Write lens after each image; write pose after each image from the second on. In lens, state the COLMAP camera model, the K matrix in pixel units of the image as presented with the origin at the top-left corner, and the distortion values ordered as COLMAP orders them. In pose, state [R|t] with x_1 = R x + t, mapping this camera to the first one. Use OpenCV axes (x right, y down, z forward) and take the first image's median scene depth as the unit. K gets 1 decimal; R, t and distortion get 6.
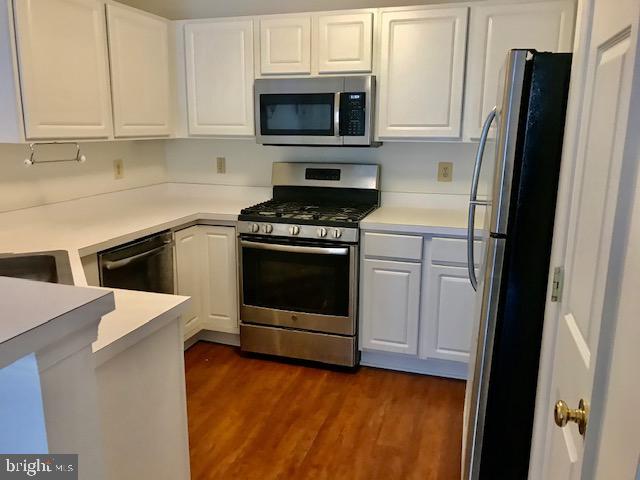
lens RADIAL K [[522.9, 0, 320.0], [0, 522.9, 240.0], [0, 0, 1]] dist [0.002879, 0.000096]
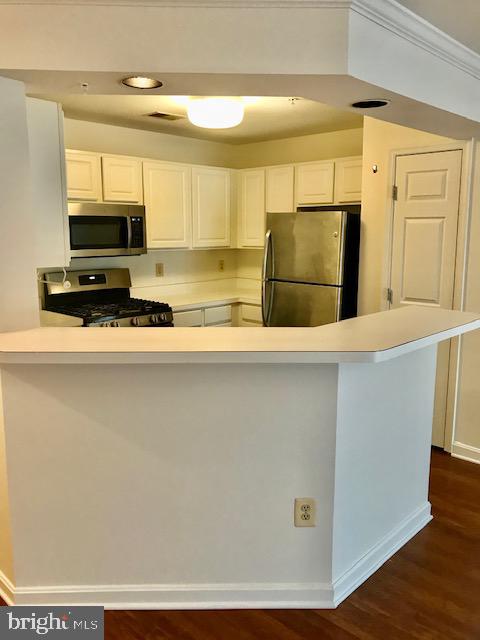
lens RADIAL K [[522.9, 0, 240.0], [0, 522.9, 320.0], [0, 0, 1]] dist [0.002879, 0.000096]
pose [[0.441872, -0.160304, 0.882639, -1.057057], [0.199559, 0.976816, 0.077504, -0.067686], [-0.874600, 0.141891, 0.463617, 0.159885]]
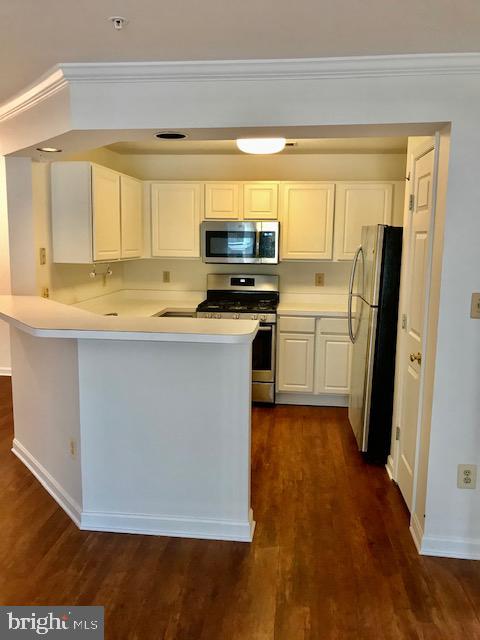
lens RADIAL K [[522.9, 0, 240.0], [0, 522.9, 320.0], [0, 0, 1]] dist [0.002879, 0.000096]
pose [[0.978409, -0.023172, 0.205375, -0.355606], [0.036574, 0.997424, -0.061703, 0.088061], [-0.203417, 0.067882, 0.976736, -0.540351]]
